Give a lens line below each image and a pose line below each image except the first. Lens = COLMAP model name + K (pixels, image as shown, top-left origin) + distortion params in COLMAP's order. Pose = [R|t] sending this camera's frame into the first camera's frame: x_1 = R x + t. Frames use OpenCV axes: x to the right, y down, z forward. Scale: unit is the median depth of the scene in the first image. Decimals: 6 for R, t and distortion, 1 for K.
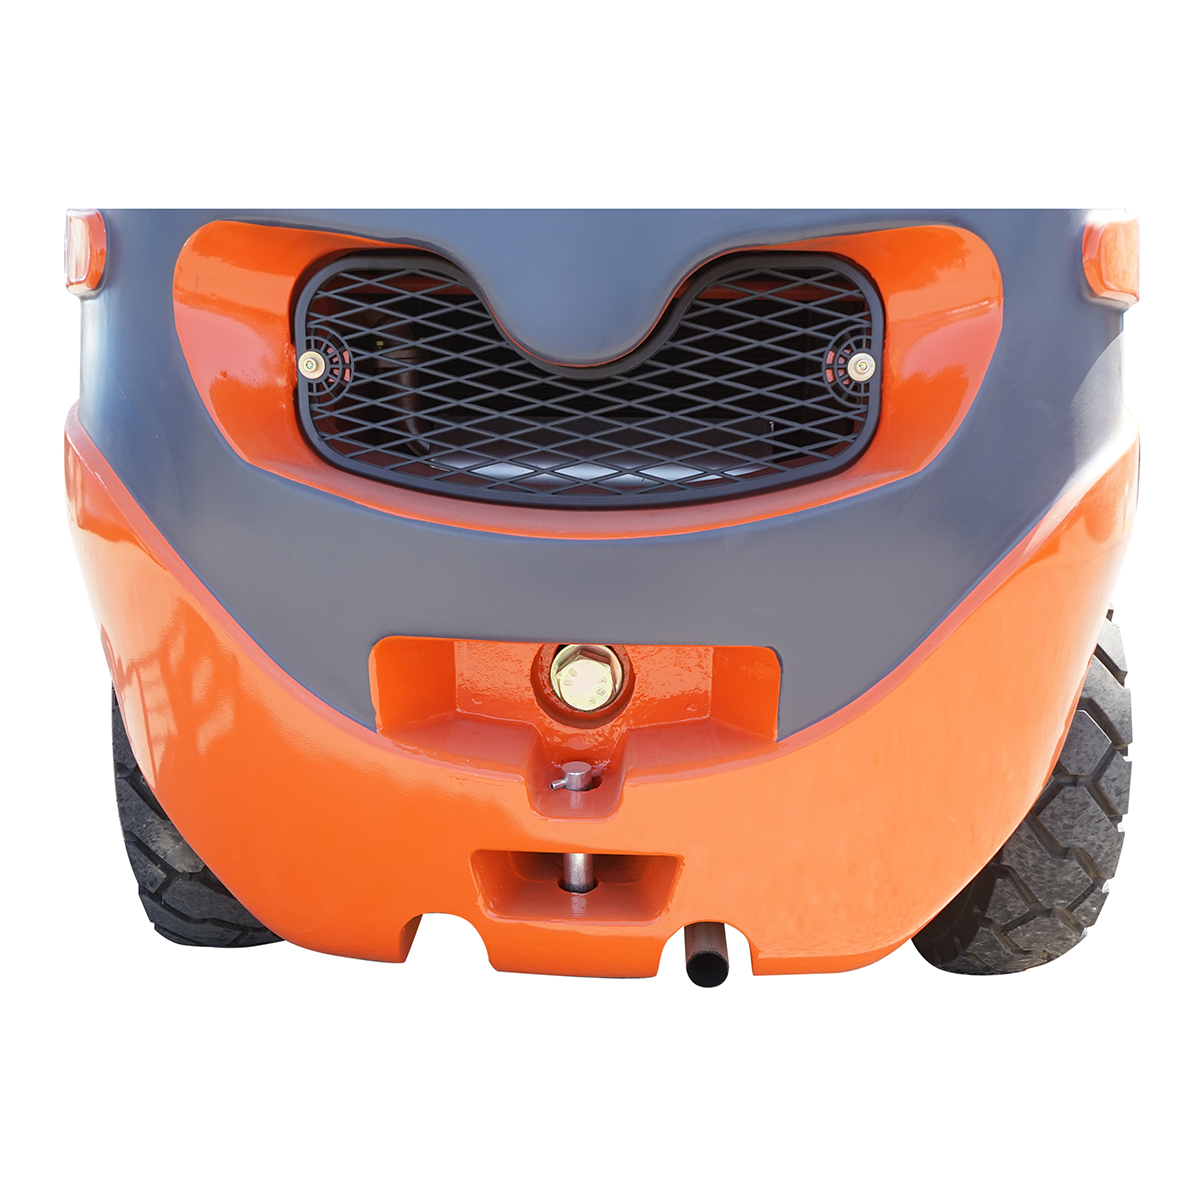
lens RADIAL K [[1297.5, 0, 577.4], [0, 1297.5, 604.3], [0, 0, 1]] dist [-0.047227, -0.033081]
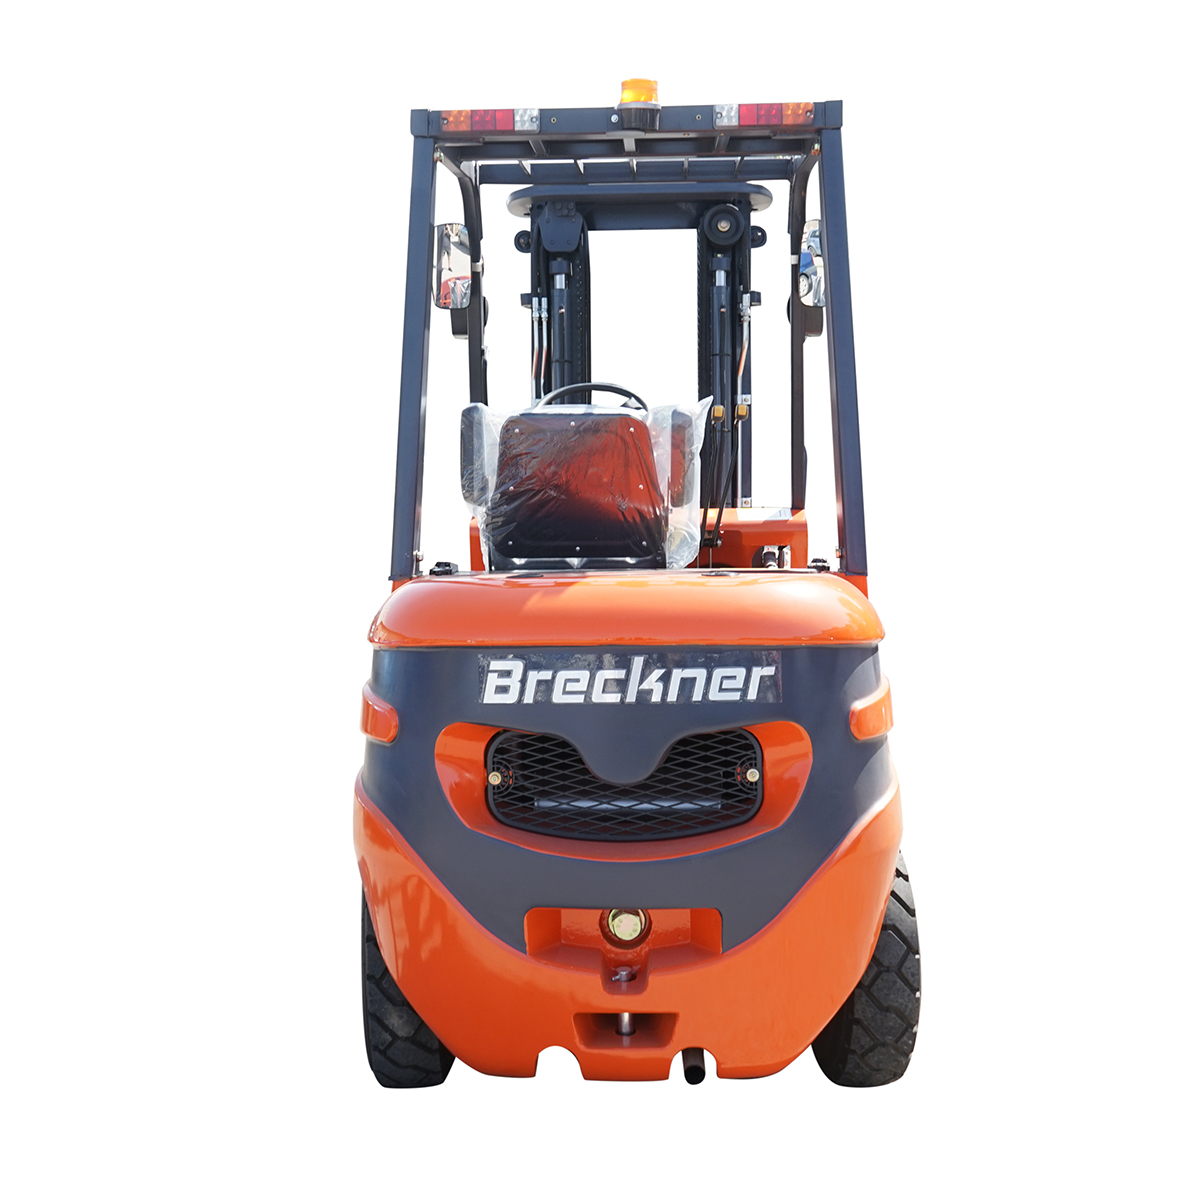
lens RADIAL K [[1297.5, 0, 577.4], [0, 1297.5, 604.3], [0, 0, 1]] dist [-0.047227, -0.033081]
pose [[0.999622, -0.026957, 0.005403, -0.067423], [0.027468, 0.987638, -0.154330, -0.122249], [-0.001176, 0.154420, 0.988005, -1.032939]]
